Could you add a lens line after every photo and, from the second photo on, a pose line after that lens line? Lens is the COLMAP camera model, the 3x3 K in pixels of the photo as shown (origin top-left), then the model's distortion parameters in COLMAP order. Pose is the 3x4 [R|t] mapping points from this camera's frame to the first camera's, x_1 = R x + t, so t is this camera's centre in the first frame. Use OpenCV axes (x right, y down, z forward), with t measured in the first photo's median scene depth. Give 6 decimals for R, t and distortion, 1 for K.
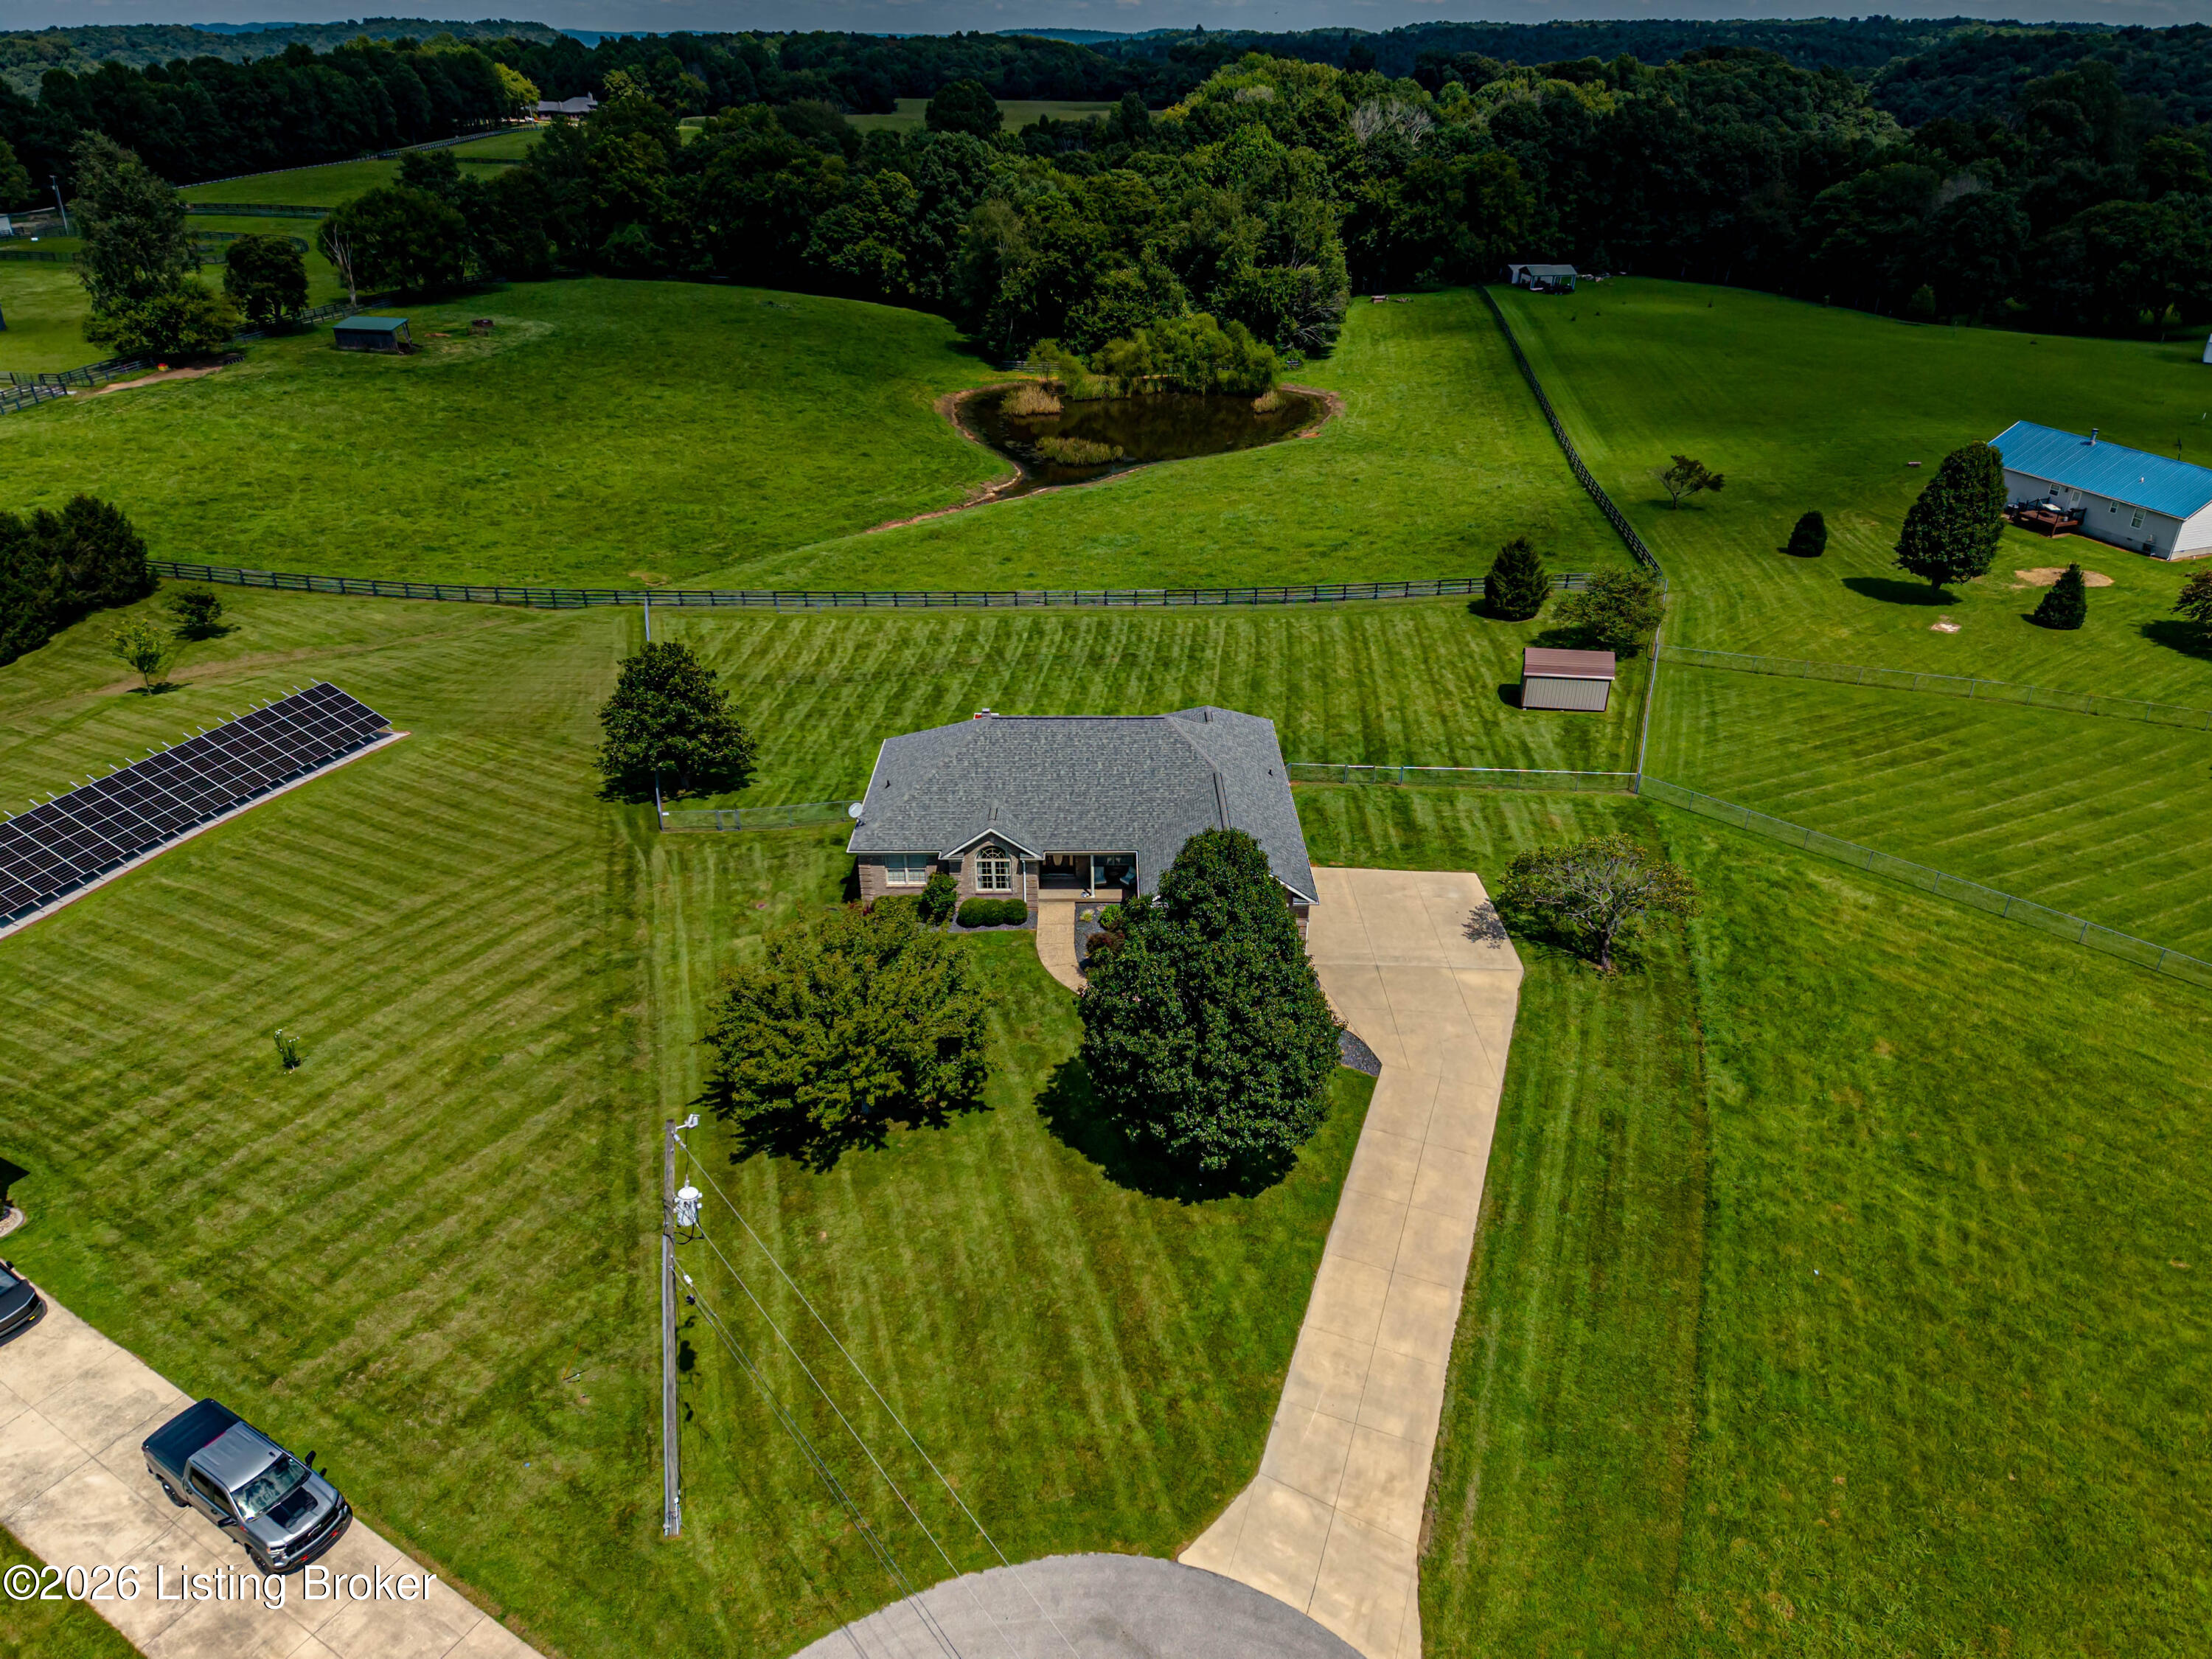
lens RADIAL K [[1450.3, 0, 1106.0], [0, 1450.3, 829.5], [0, 0, 1]] dist [0.246837, -0.249958]
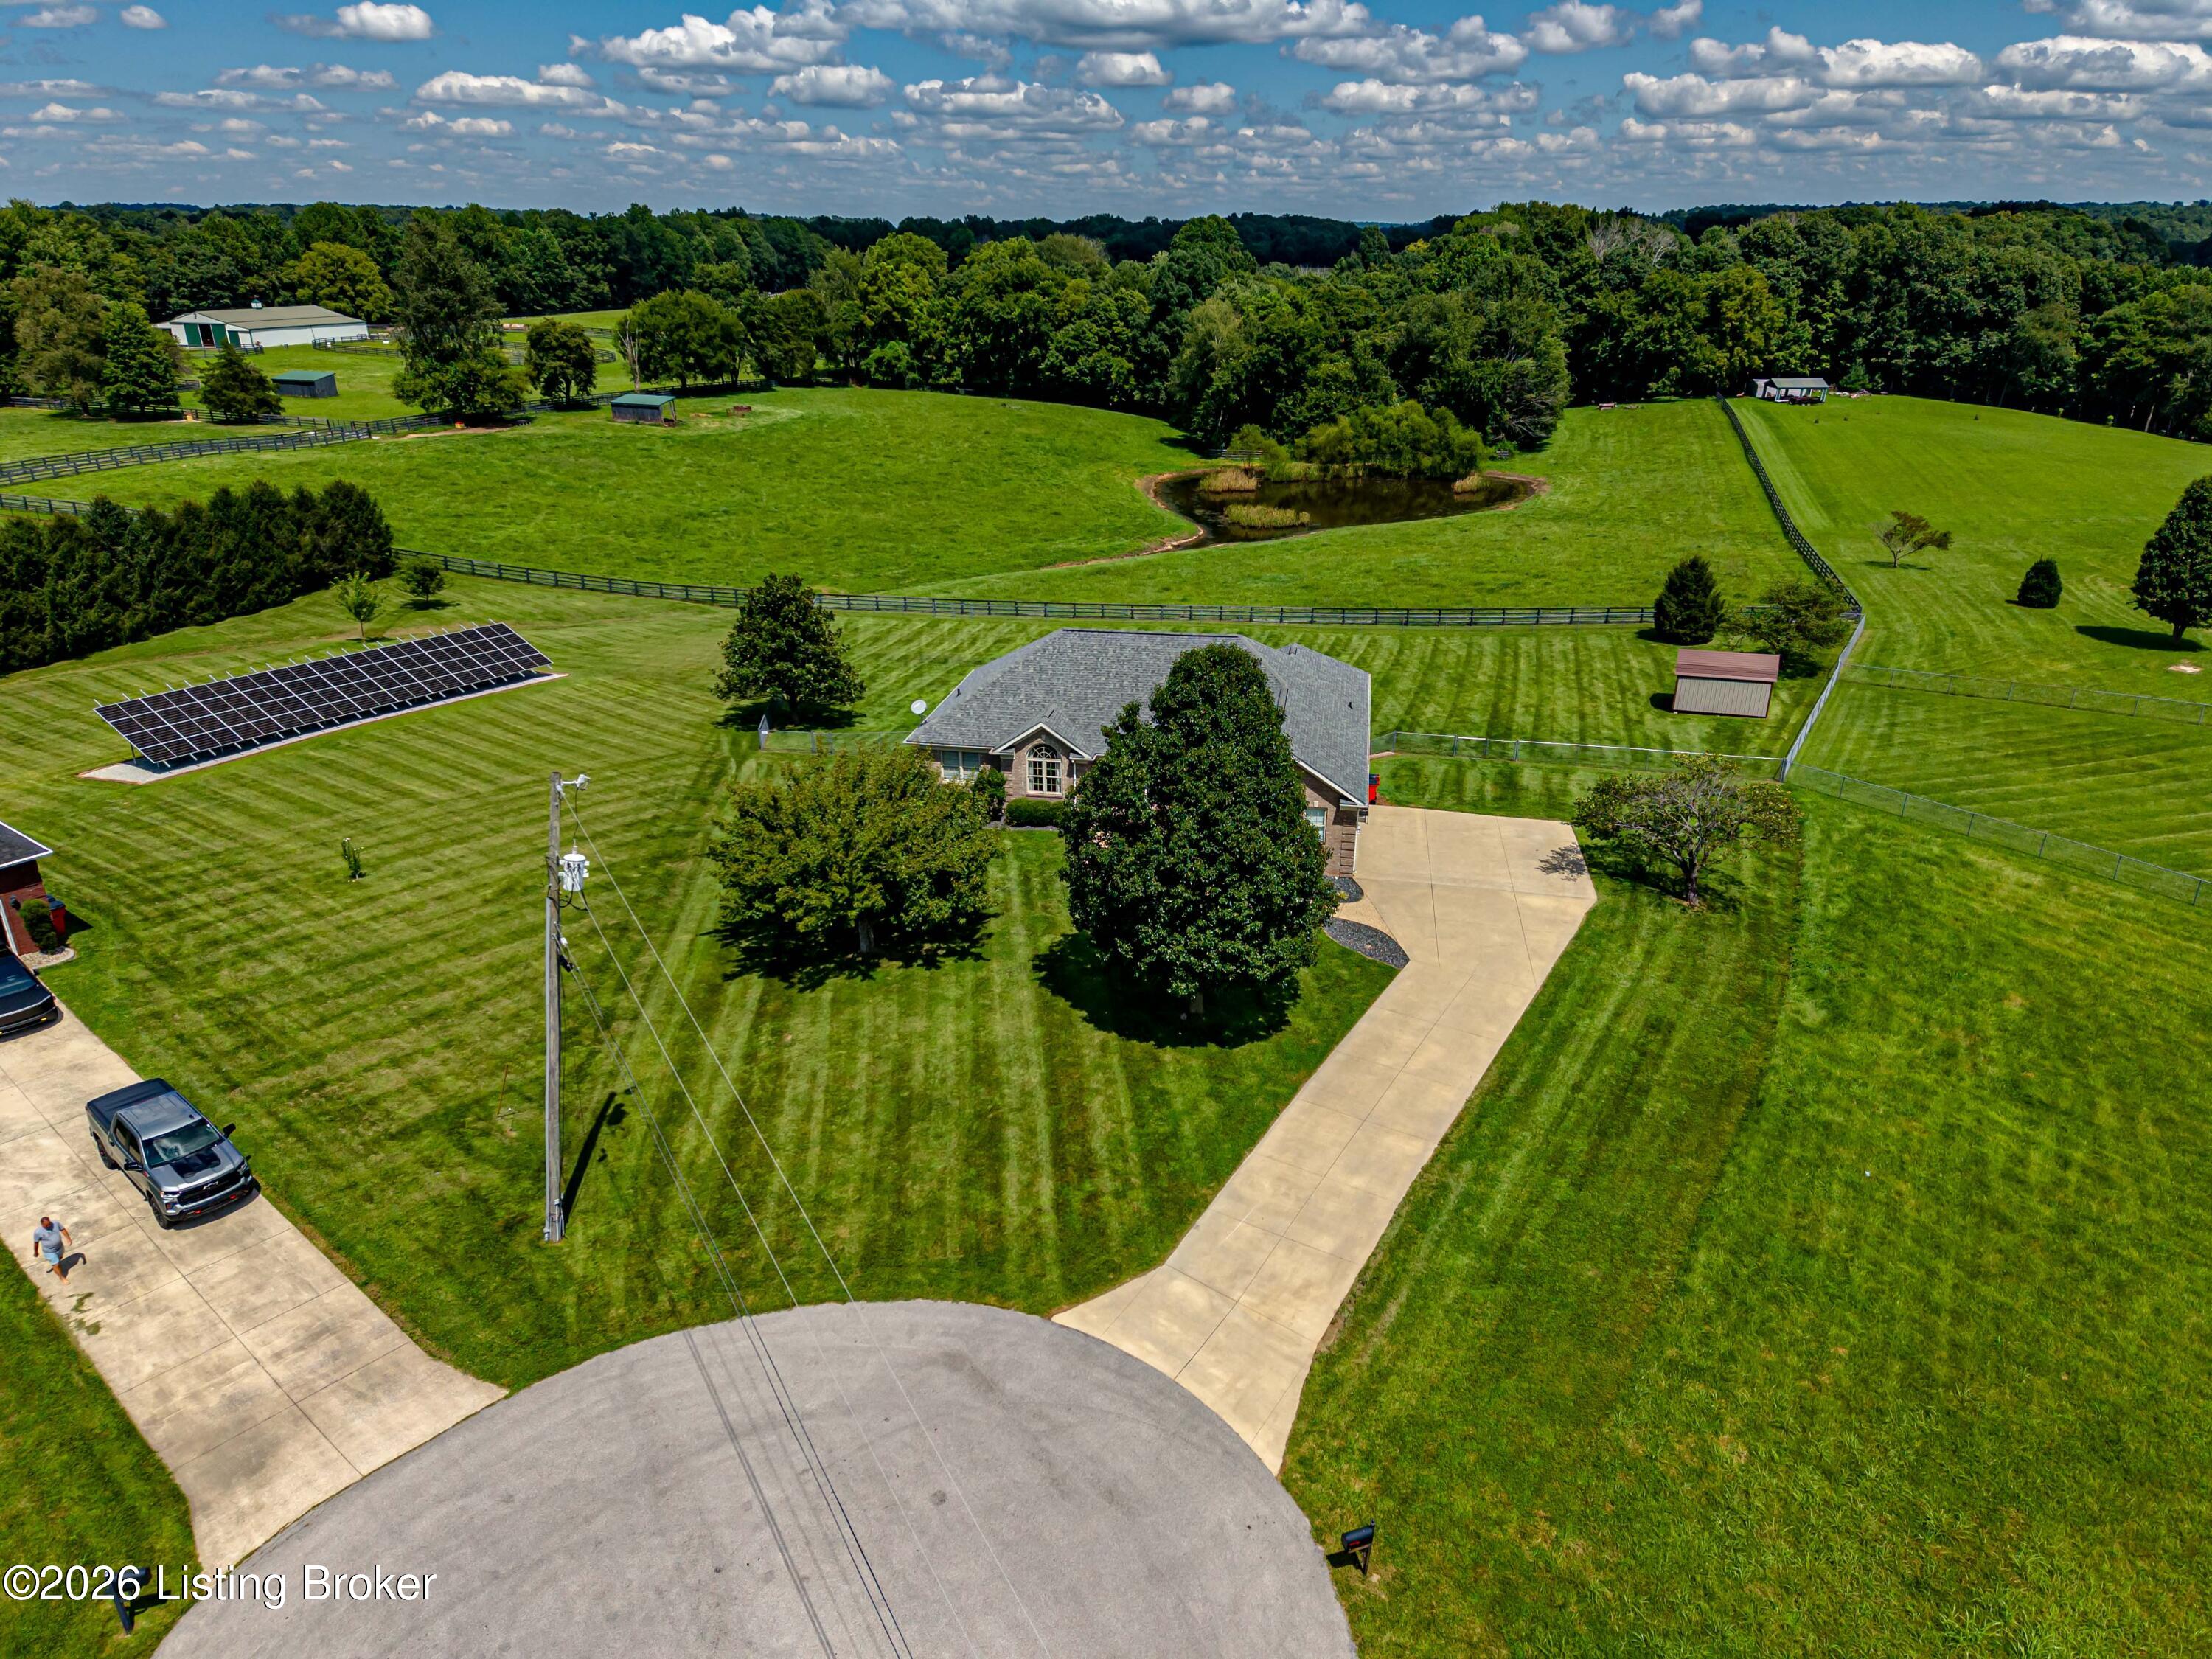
lens RADIAL K [[1450.3, 0, 1106.0], [0, 1450.3, 829.5], [0, 0, 1]] dist [0.246837, -0.249958]
pose [[0.984482, 0.064268, -0.163296, 0.127433], [-0.081824, 0.991294, -0.103156, 0.167103], [0.155245, 0.114917, 0.981169, 0.045528]]
